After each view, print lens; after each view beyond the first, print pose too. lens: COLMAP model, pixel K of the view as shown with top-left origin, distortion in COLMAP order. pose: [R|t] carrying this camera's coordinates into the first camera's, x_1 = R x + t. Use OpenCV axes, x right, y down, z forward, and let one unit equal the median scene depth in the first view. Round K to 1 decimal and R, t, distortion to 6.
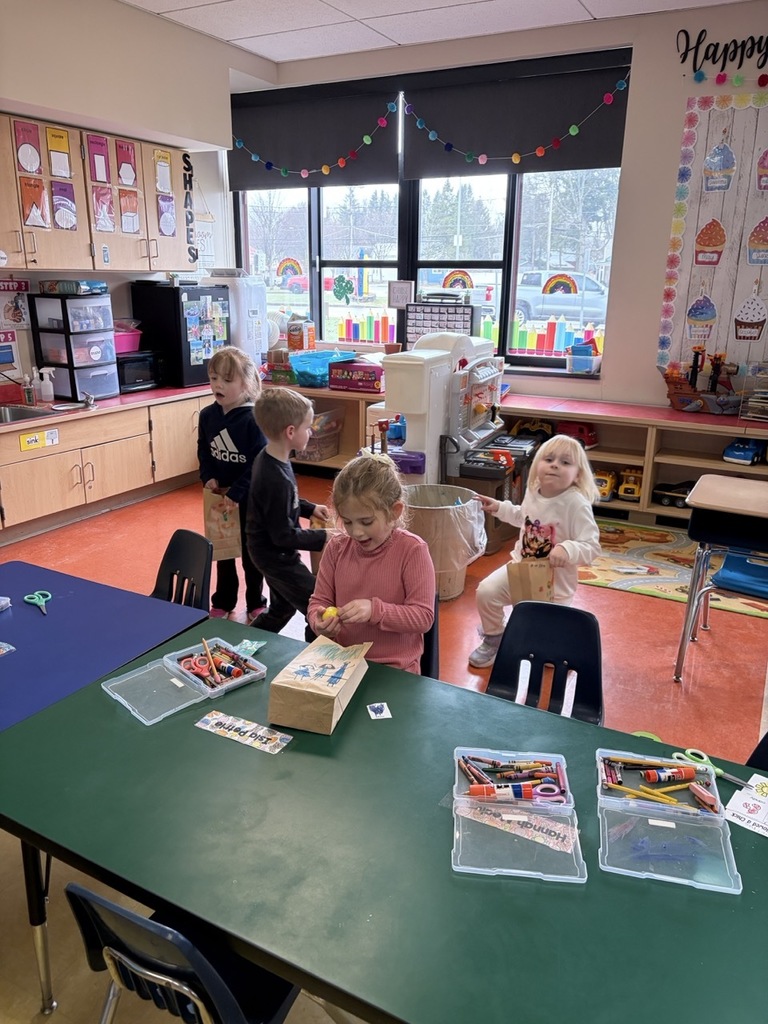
lens RADIAL K [[773.0, 0, 380.0], [0, 773.0, 517.4], [0, 0, 1]] dist [0.001503, -0.004487]
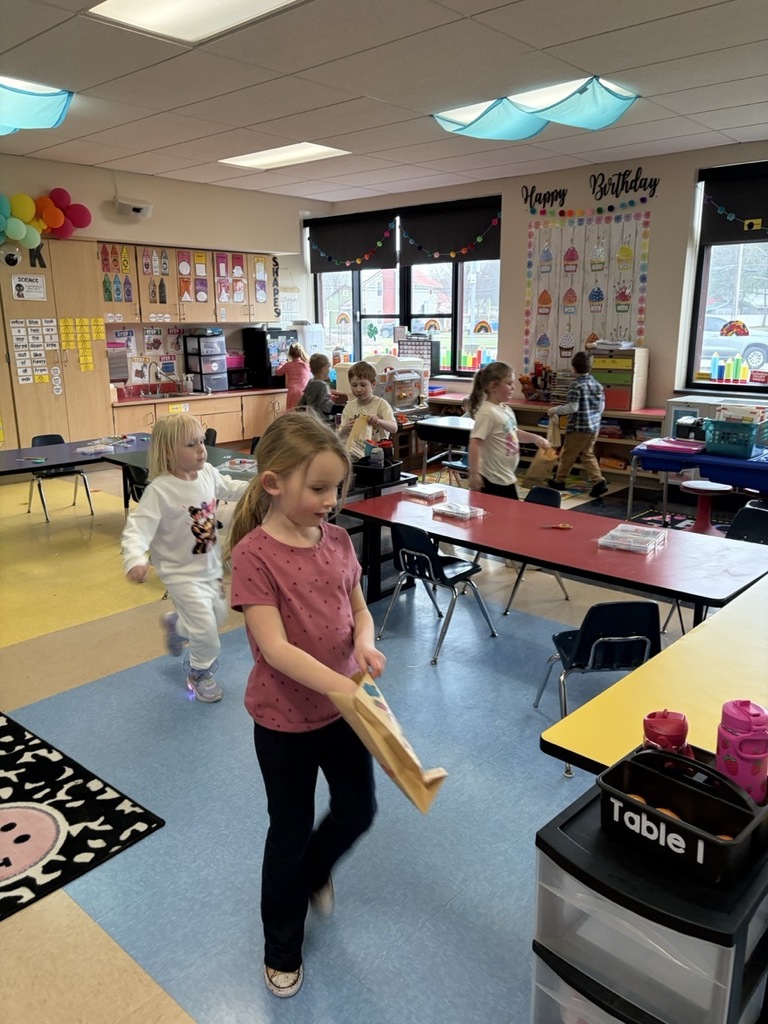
lens RADIAL K [[773.0, 0, 380.0], [0, 773.0, 517.4], [0, 0, 1]] dist [0.001503, -0.004487]
pose [[0.969892, 0.047071, -0.238942, 0.448128], [-0.060044, 0.997074, -0.047307, 0.199809], [0.236016, 0.060230, 0.969881, -0.644385]]
